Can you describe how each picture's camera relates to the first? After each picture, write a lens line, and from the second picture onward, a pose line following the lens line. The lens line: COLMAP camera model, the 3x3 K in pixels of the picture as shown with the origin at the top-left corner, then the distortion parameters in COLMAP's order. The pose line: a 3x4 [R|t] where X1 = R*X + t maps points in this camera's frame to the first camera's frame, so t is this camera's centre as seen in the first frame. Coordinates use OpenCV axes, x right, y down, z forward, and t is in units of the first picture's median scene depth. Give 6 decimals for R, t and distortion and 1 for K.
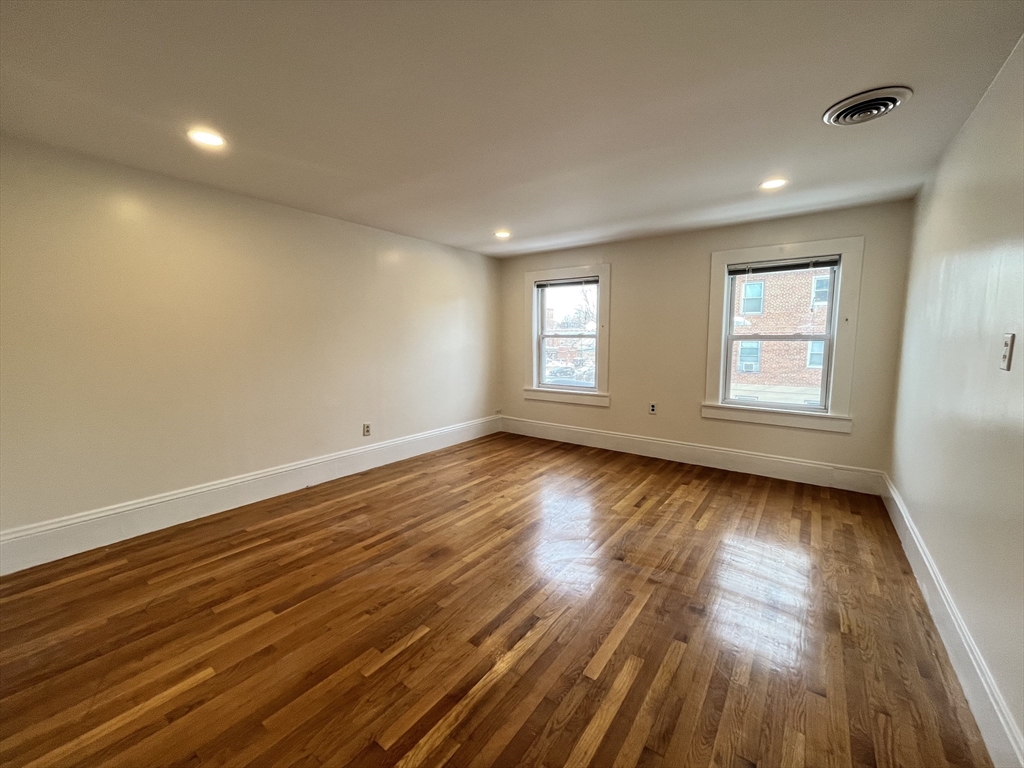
lens RADIAL K [[413.7, 0, 521.7], [0, 413.7, 386.4], [0, 0, 1]] dist [-0.003733, -0.000188]
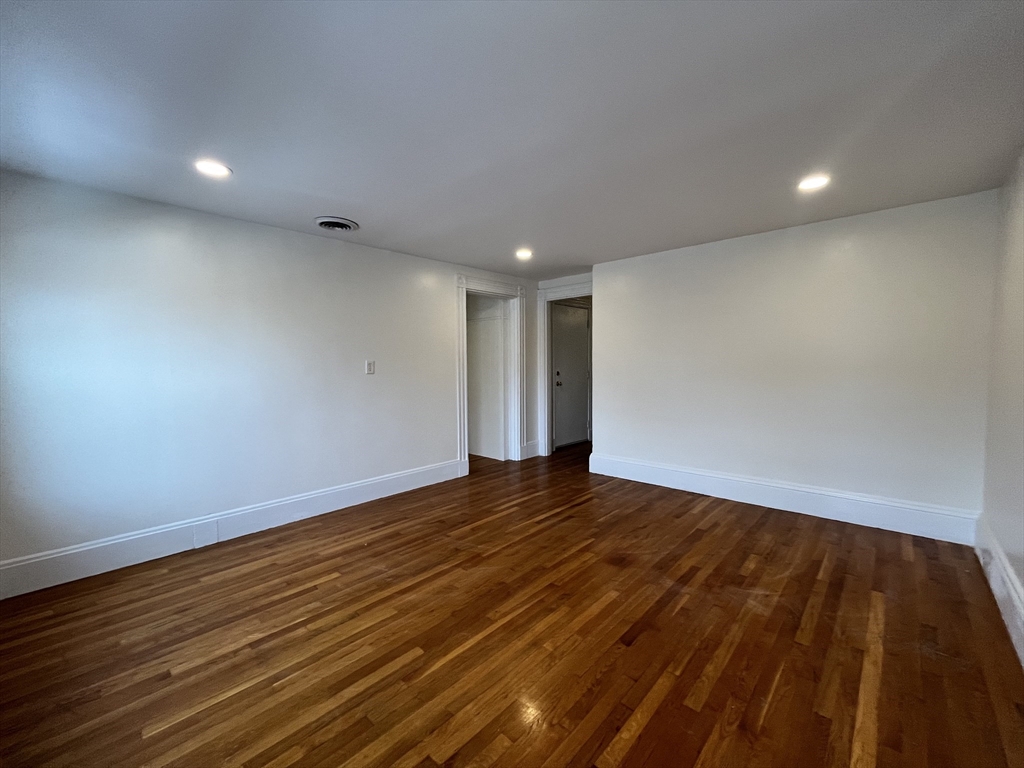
lens RADIAL K [[413.7, 0, 519.5], [0, 413.7, 382.7], [0, 0, 1]] dist [-0.003733, -0.000188]
pose [[-0.991964, 0.004325, 0.126444, -0.061392], [0.025161, 0.986196, 0.163657, -0.162302], [-0.123991, 0.165523, -0.978380, 1.436630]]
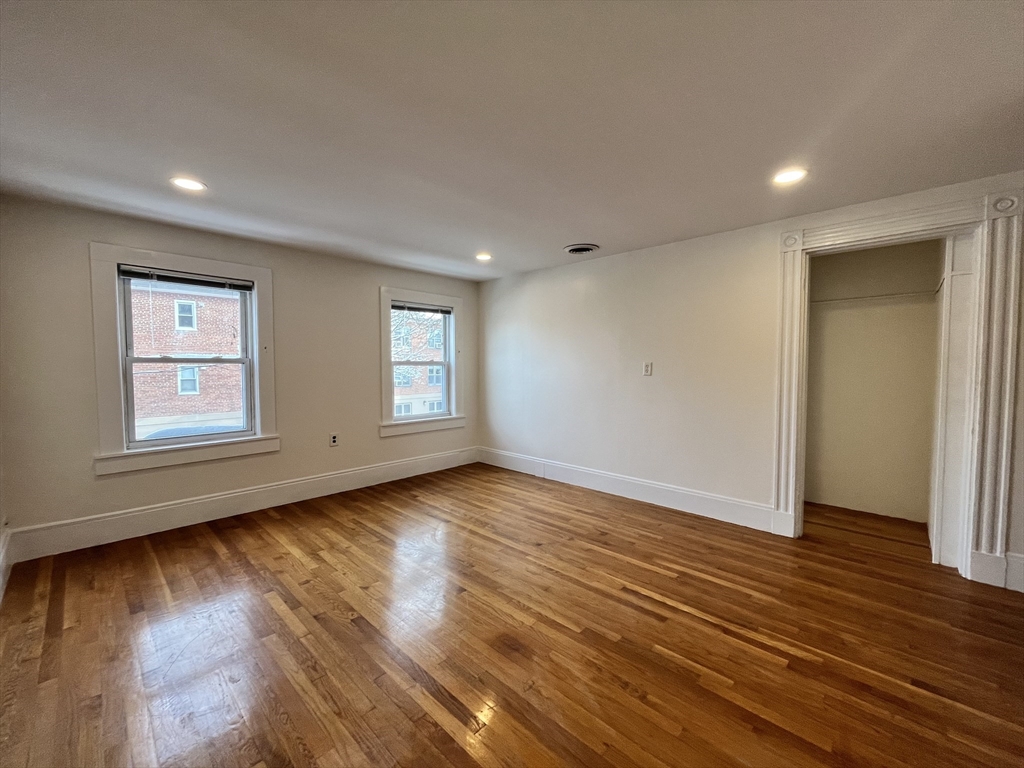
lens RADIAL K [[413.7, 0, 504.3], [0, 413.7, 383.9], [0, 0, 1]] dist [-0.003733, -0.000188]
pose [[0.151690, -0.047582, 0.987282, -0.671965], [0.114400, 0.992973, 0.030279, -0.069698], [-0.981785, 0.108352, 0.156068, 0.607361]]
